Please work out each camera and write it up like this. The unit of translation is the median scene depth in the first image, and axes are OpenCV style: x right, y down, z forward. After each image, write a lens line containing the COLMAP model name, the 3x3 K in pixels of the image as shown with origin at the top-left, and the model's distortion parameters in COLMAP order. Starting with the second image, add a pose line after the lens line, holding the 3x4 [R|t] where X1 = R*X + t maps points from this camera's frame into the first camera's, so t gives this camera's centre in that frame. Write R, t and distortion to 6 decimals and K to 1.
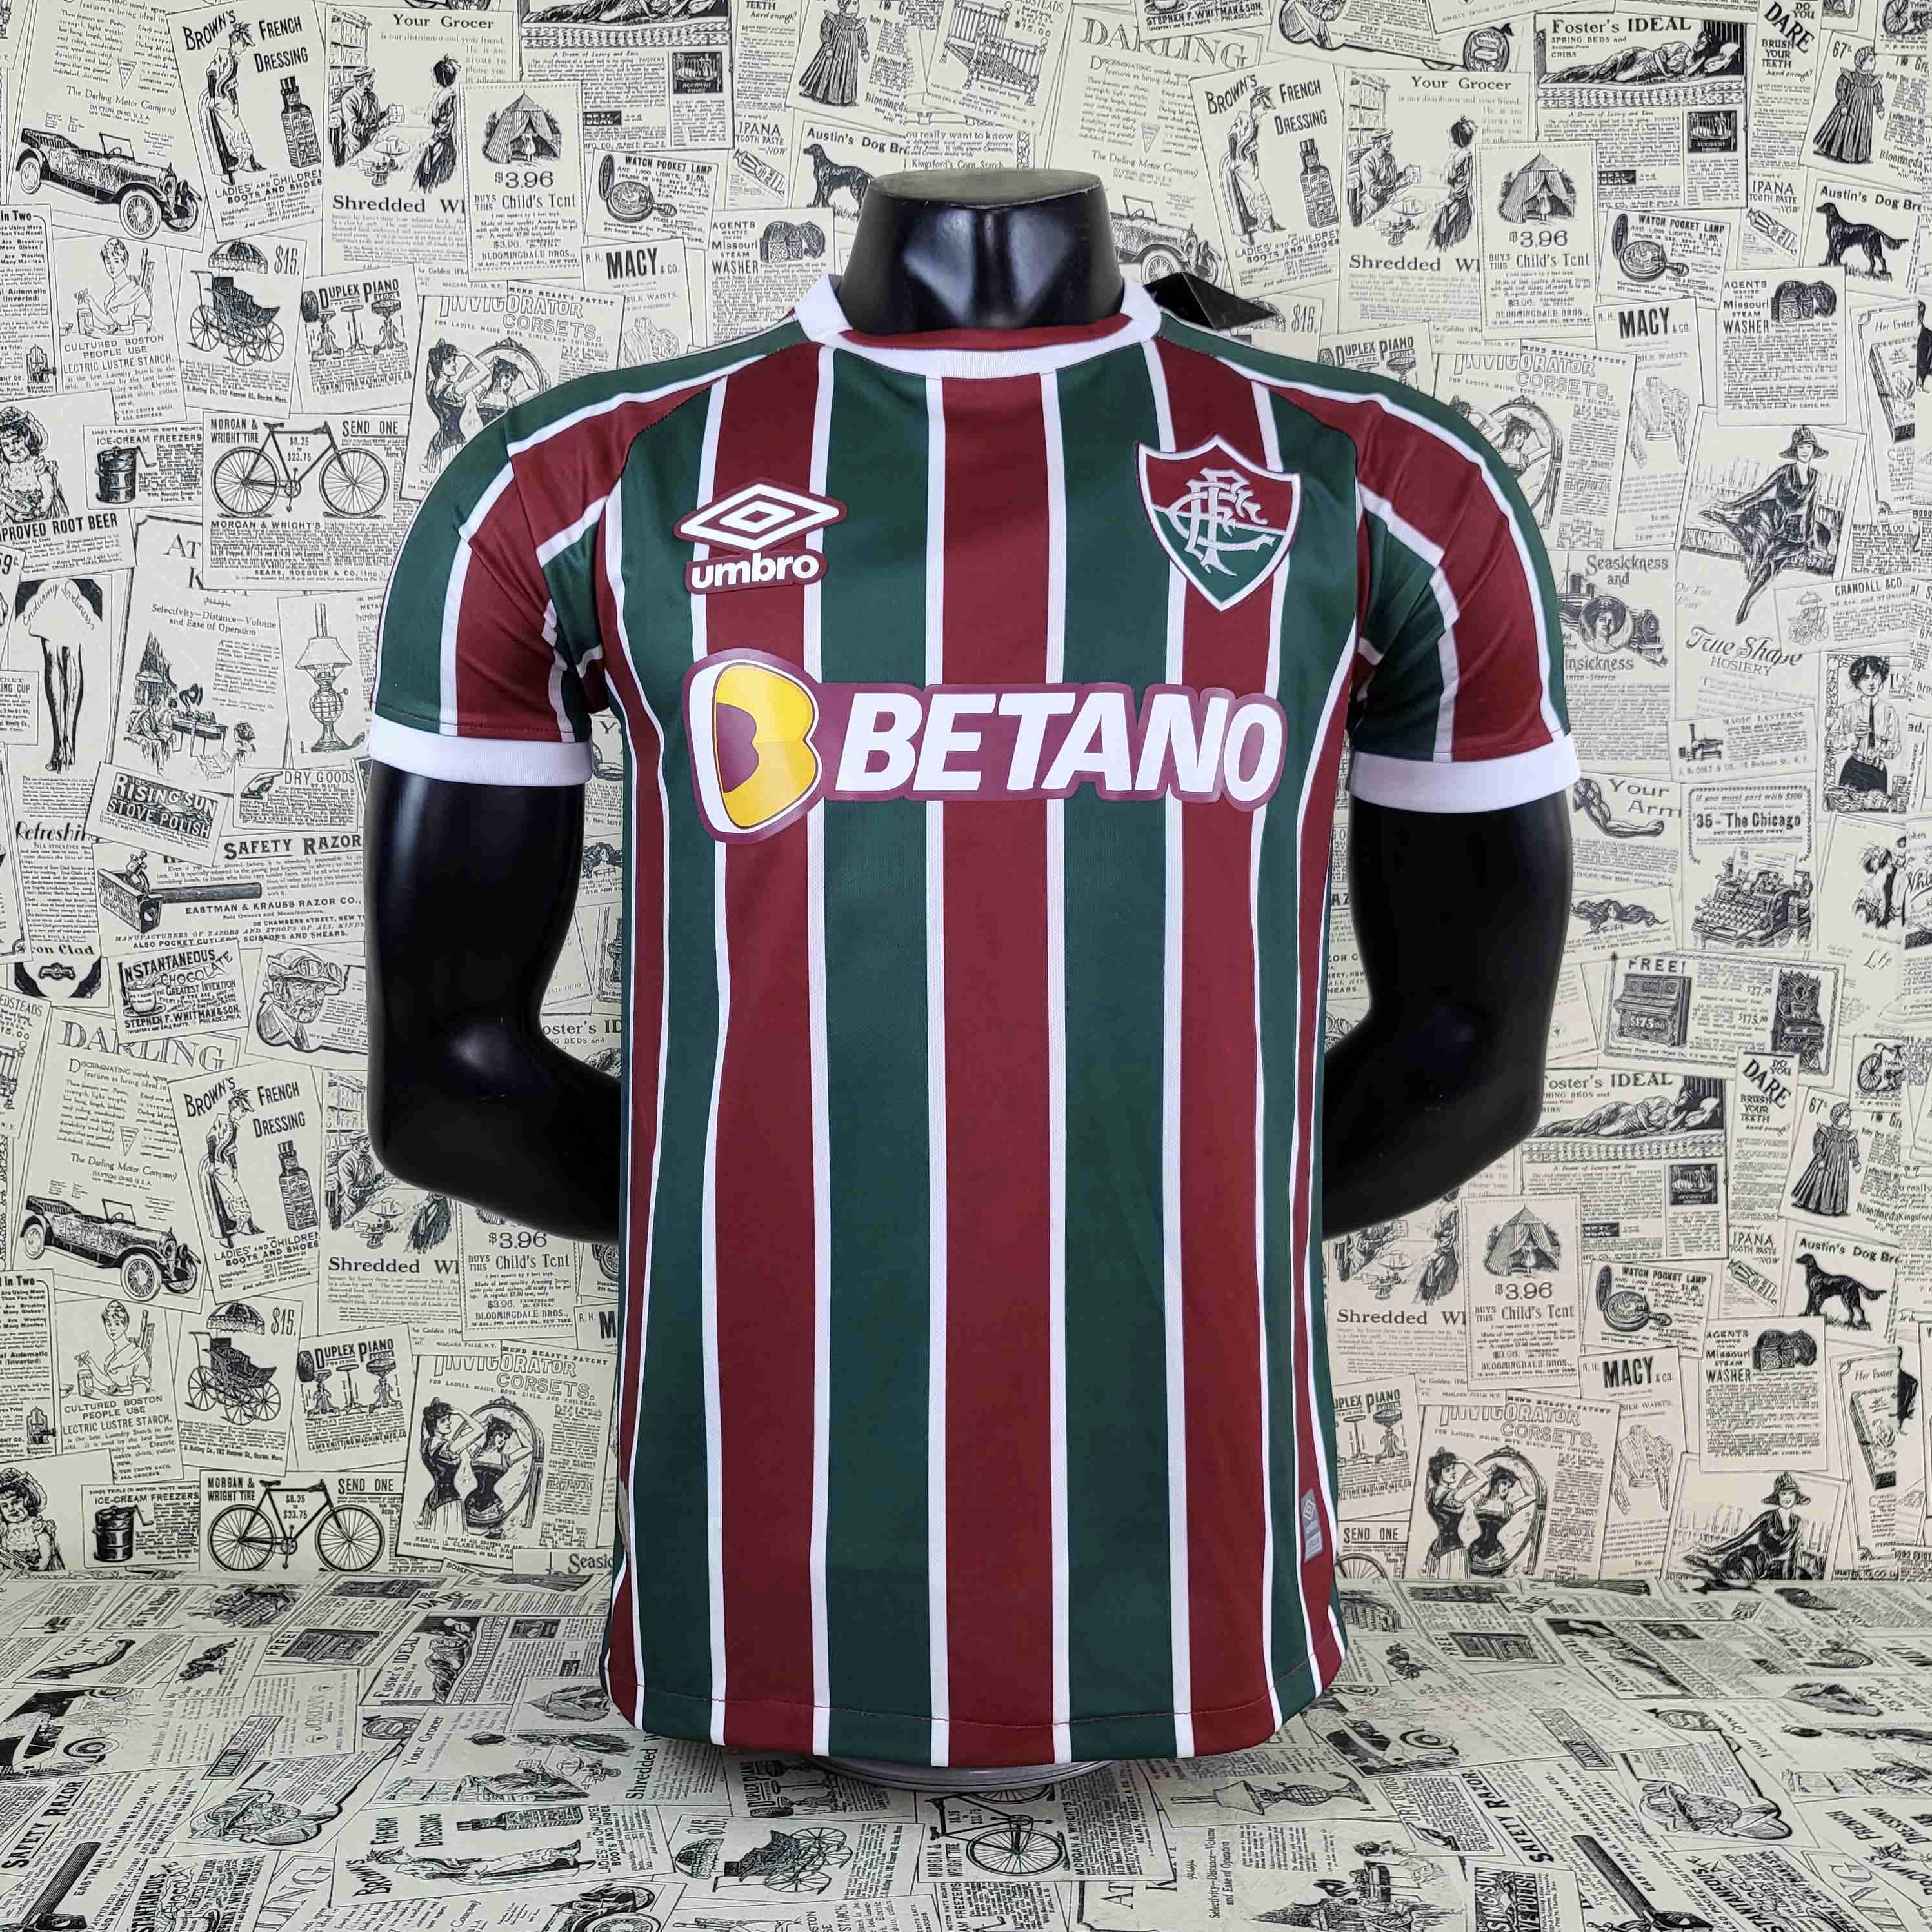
lens RADIAL K [[1953.6, 0, 955.5], [0, 1953.6, 996.5], [0, 0, 1]] dist [-0.000538, -0.019369]
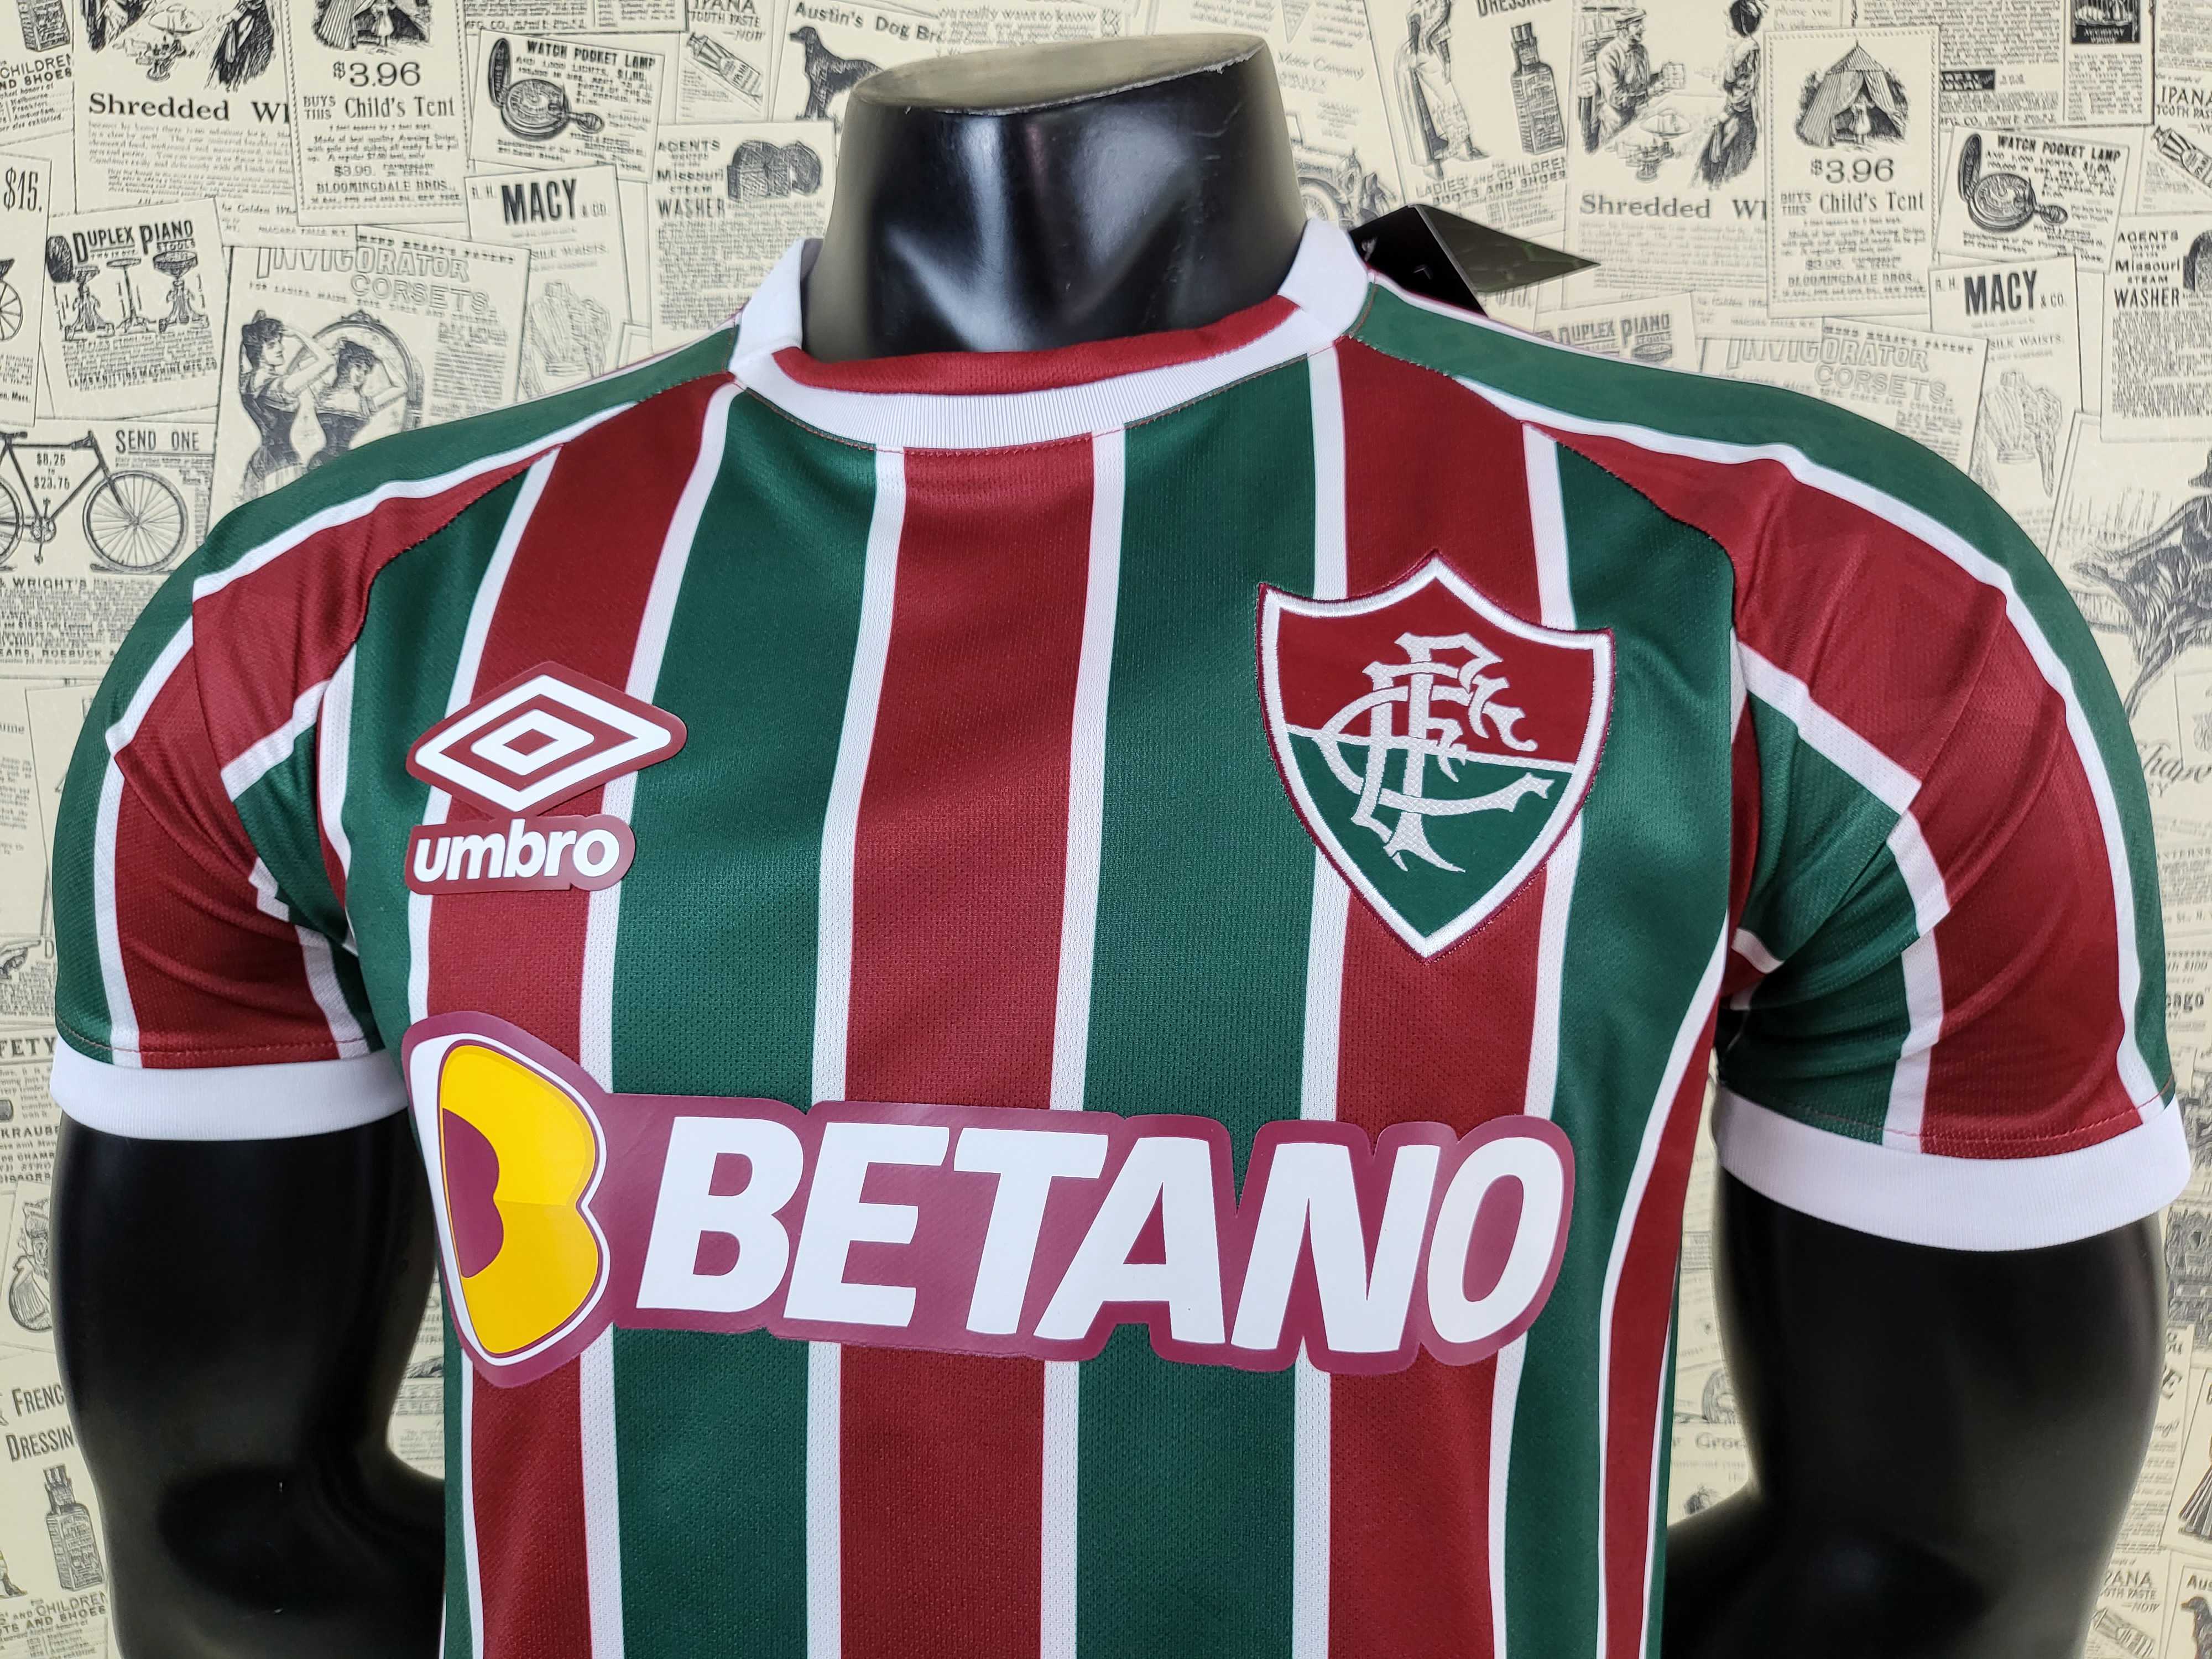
lens RADIAL K [[1693.7, 0, 1094.3], [0, 1693.7, 843.0], [0, 0, 1]] dist [-0.026061, 0.058222]
pose [[0.986593, 0.009575, -0.162919, 0.119072], [-0.004476, 0.999489, 0.031635, -0.228889], [0.163139, -0.030482, 0.986132, 0.565624]]
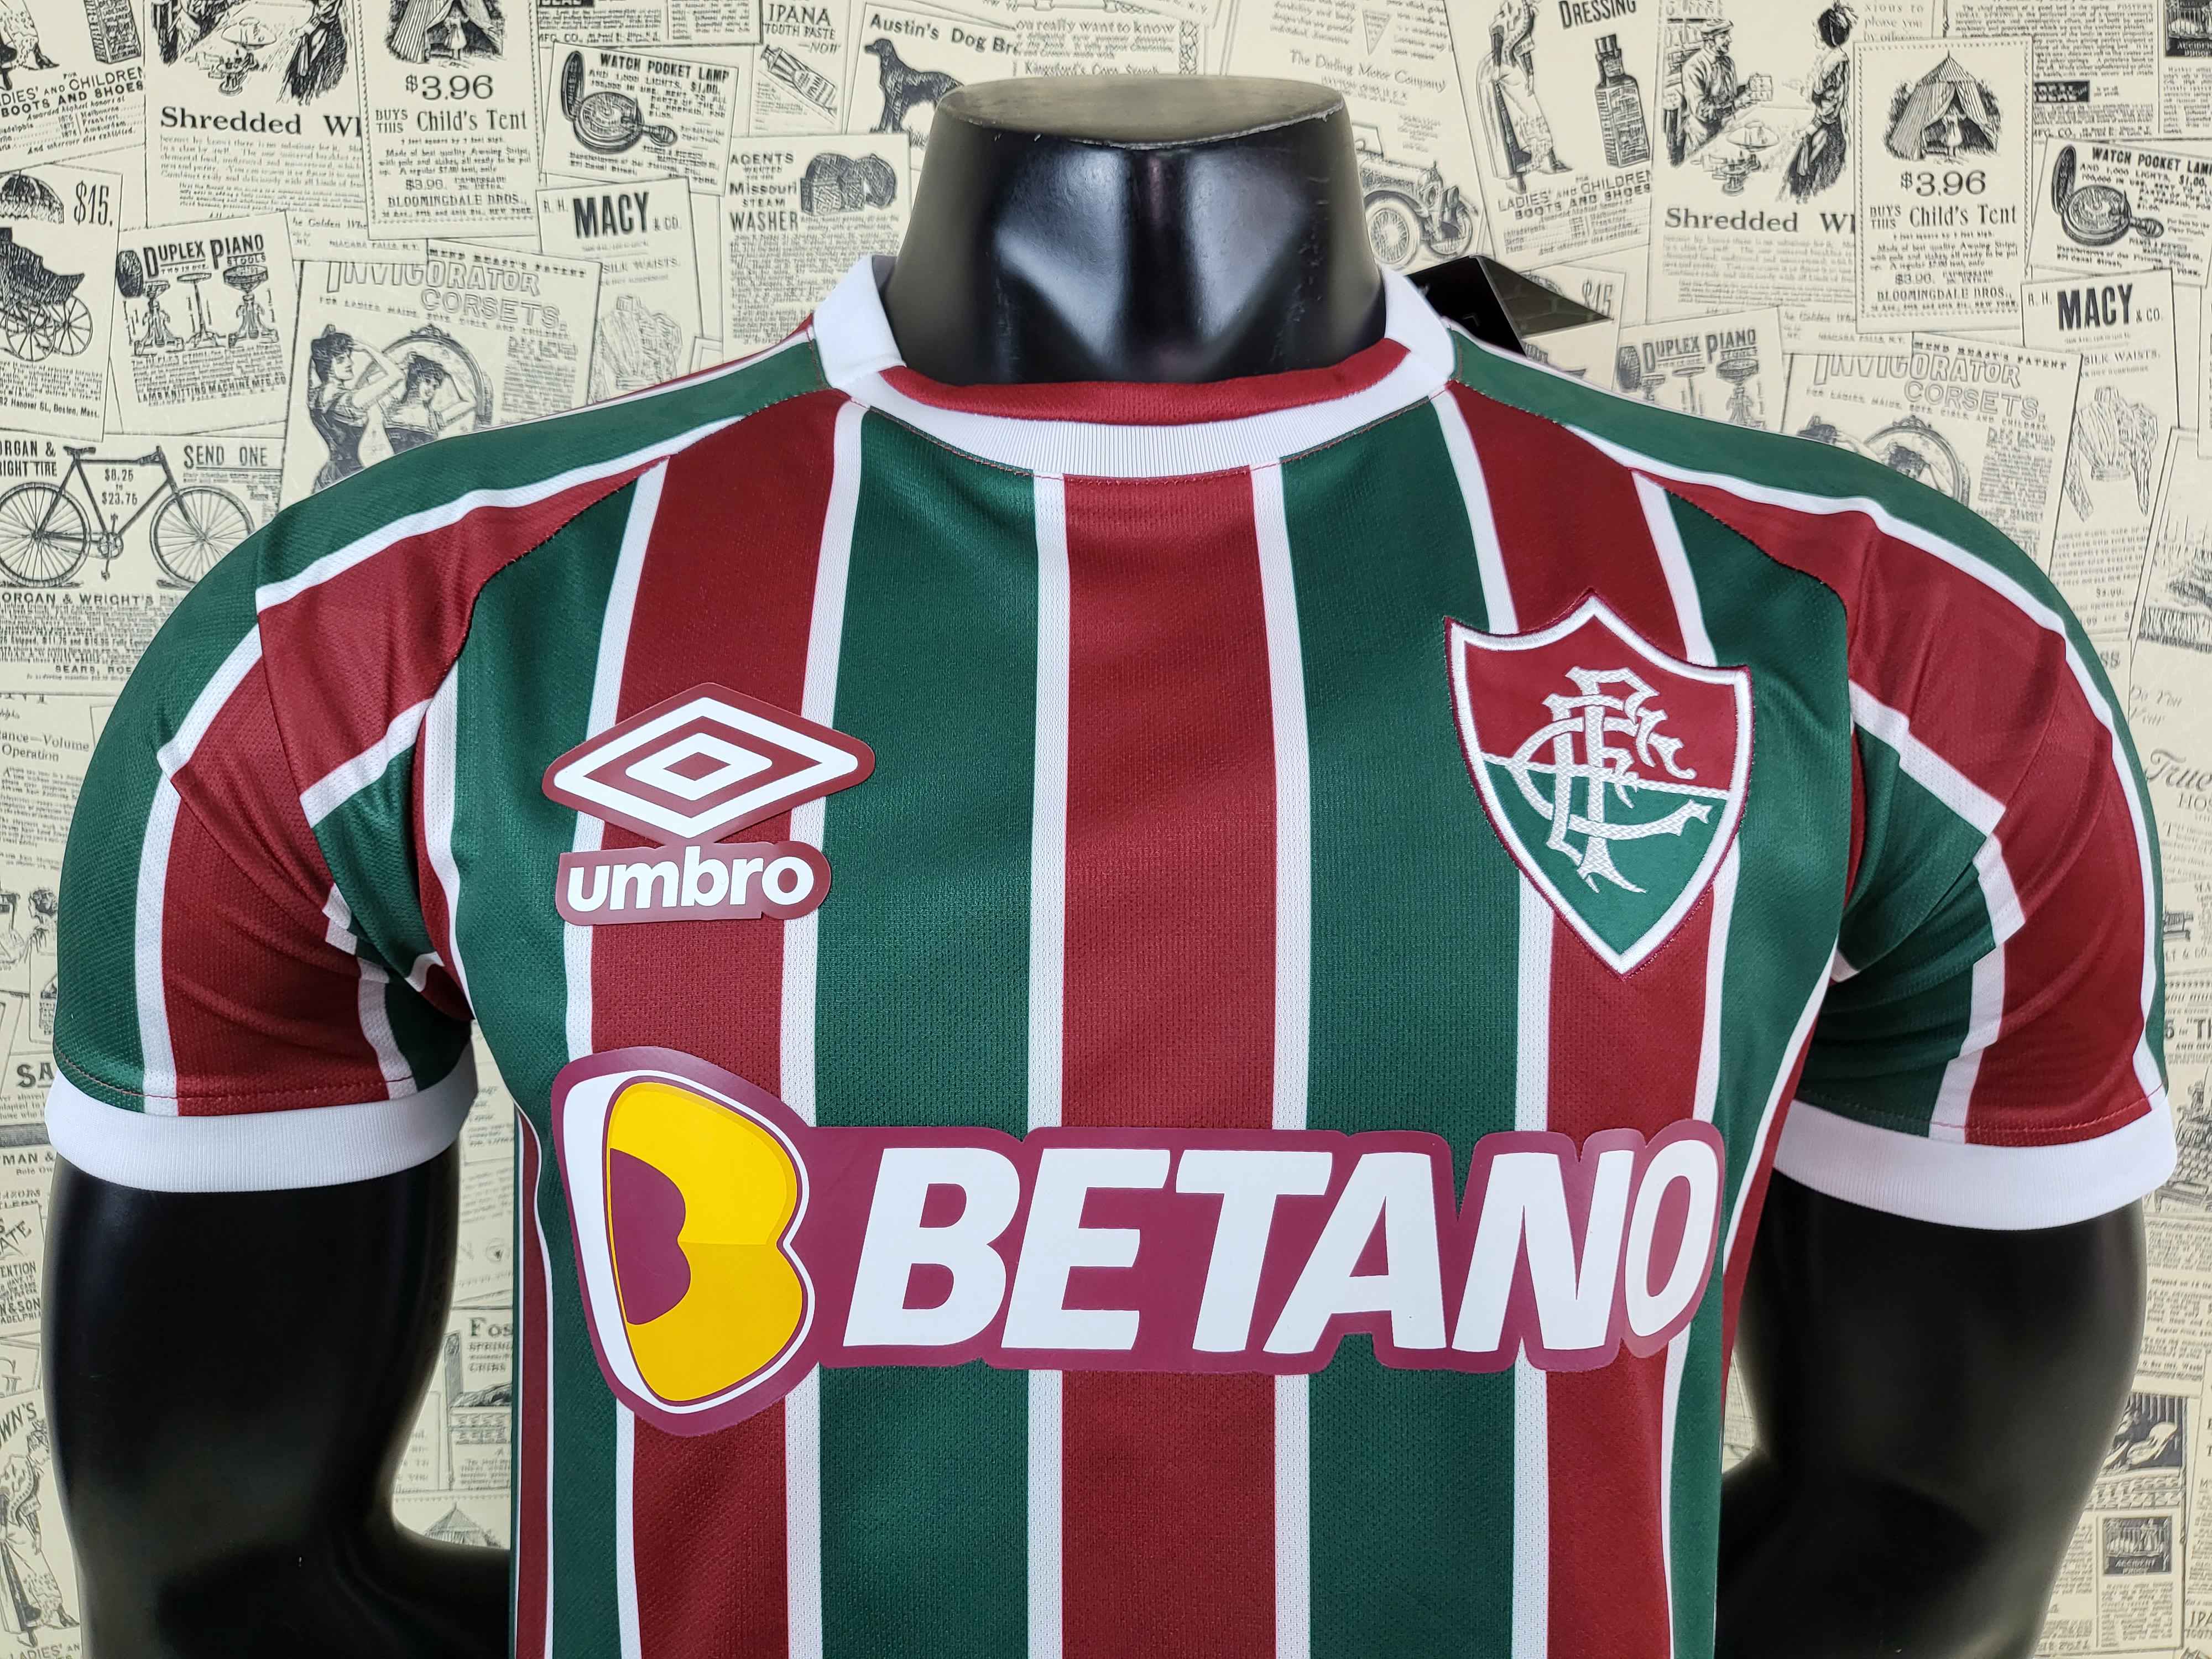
lens RADIAL K [[1693.7, 0, 1094.3], [0, 1693.7, 843.0], [0, 0, 1]] dist [-0.026061, 0.058222]
pose [[0.999971, 0.003926, 0.006457, -0.001487], [-0.004081, 0.999702, 0.024084, -0.231982], [-0.006361, -0.024110, 0.999689, 0.549458]]
